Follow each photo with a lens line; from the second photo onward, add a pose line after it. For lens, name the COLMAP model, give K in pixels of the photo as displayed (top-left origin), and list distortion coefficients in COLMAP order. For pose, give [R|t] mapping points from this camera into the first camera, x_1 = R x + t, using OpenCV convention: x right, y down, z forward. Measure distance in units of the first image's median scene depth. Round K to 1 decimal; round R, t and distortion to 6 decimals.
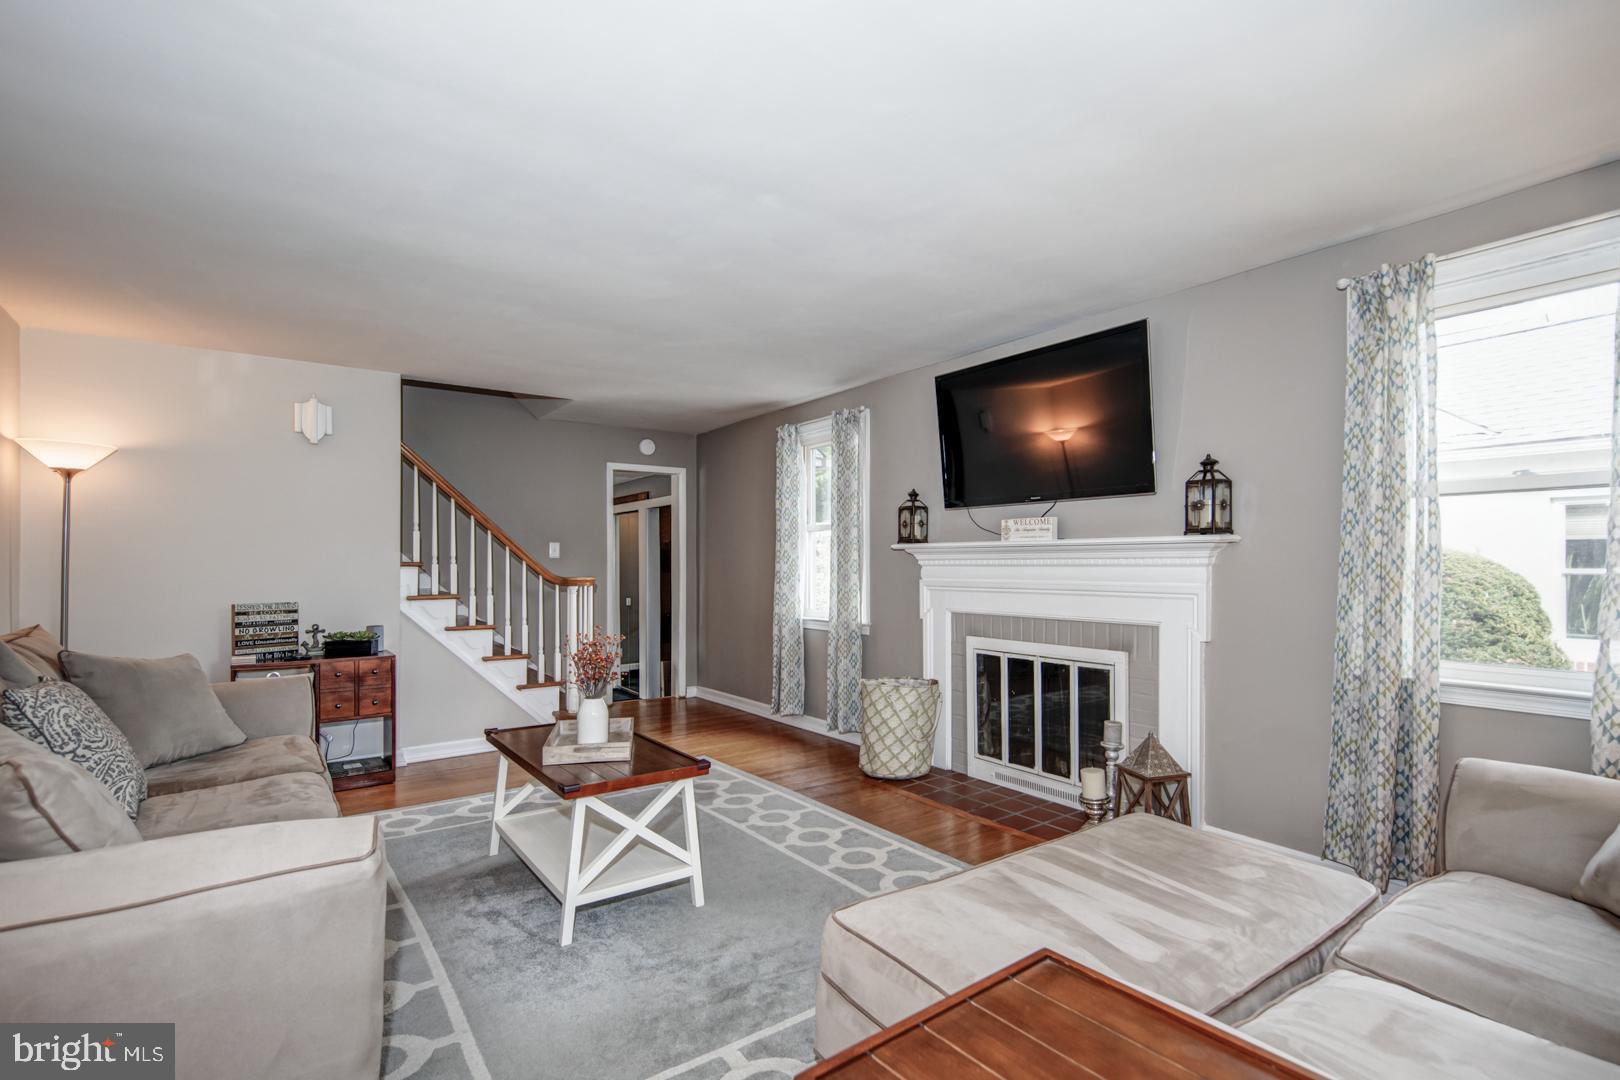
lens RADIAL K [[753.9, 0, 811.3], [0, 753.9, 560.0], [0, 0, 1]] dist [0.149222, -0.000017]
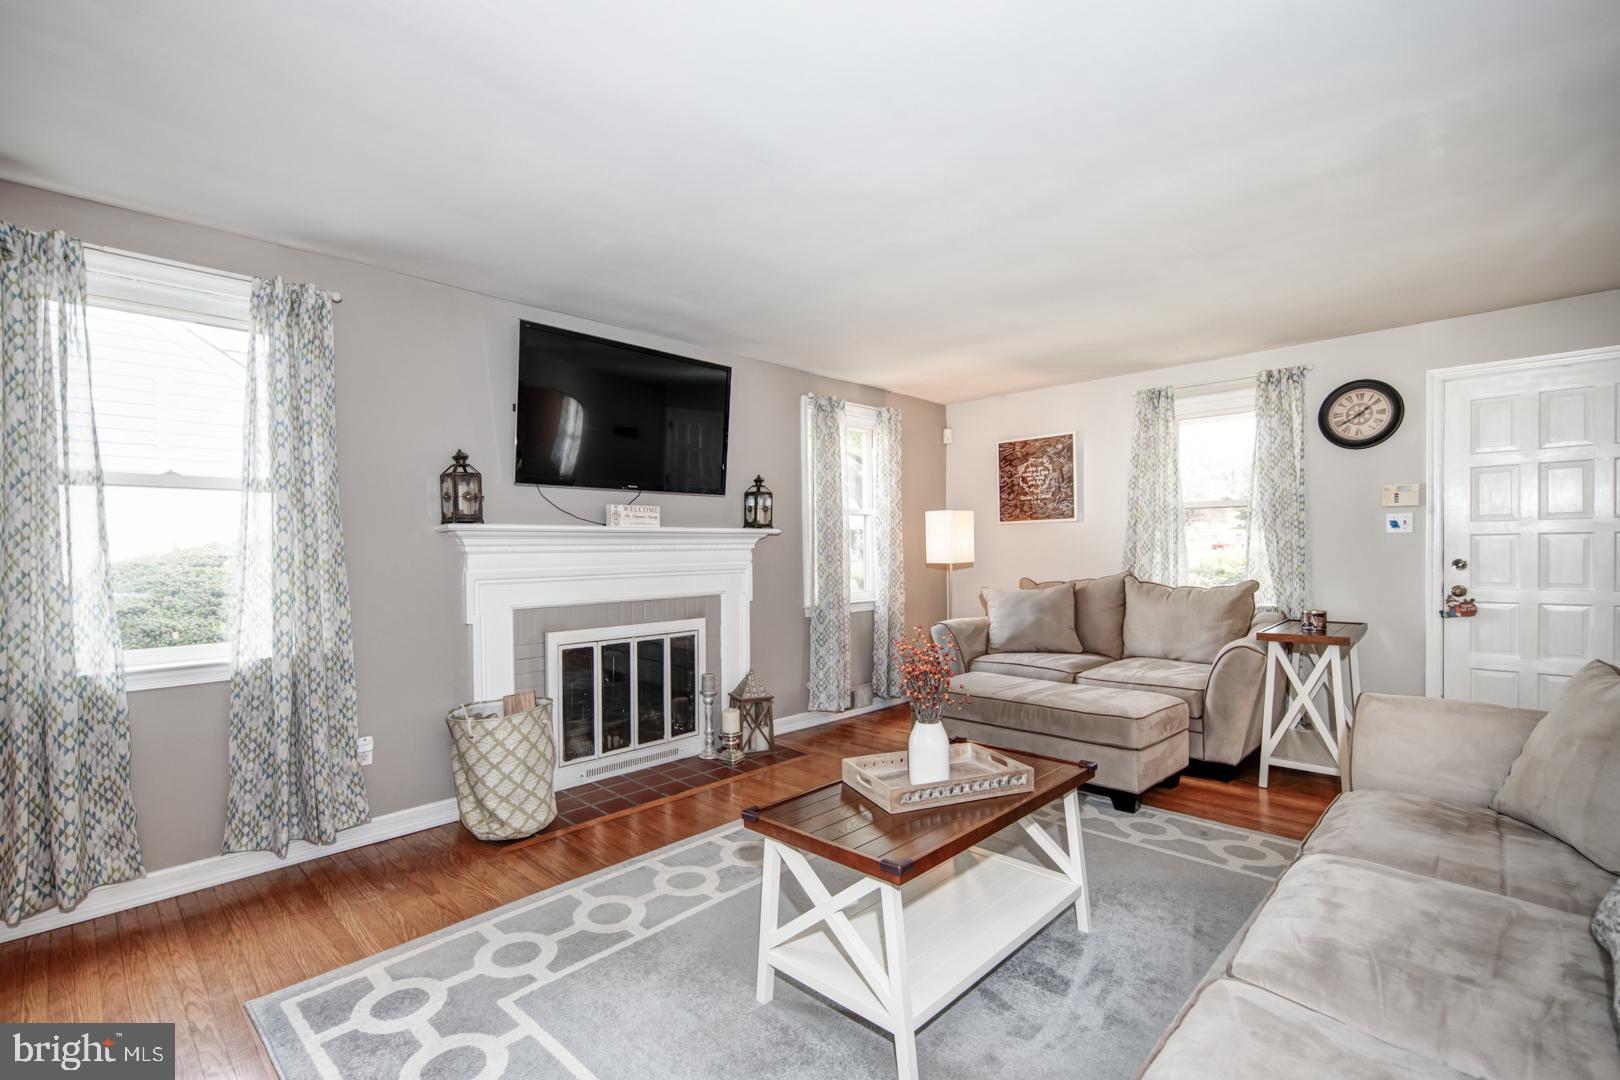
lens RADIAL K [[747.9, 0, 809.7], [0, 747.9, 550.2], [0, 0, 1]] dist [0.004009, -0.000043]
pose [[-0.165945, 0.000536, 0.986135, -0.750327], [0.007907, 0.999968, 0.000787, 0.007334], [-0.986103, 0.007928, -0.165944, 0.929579]]
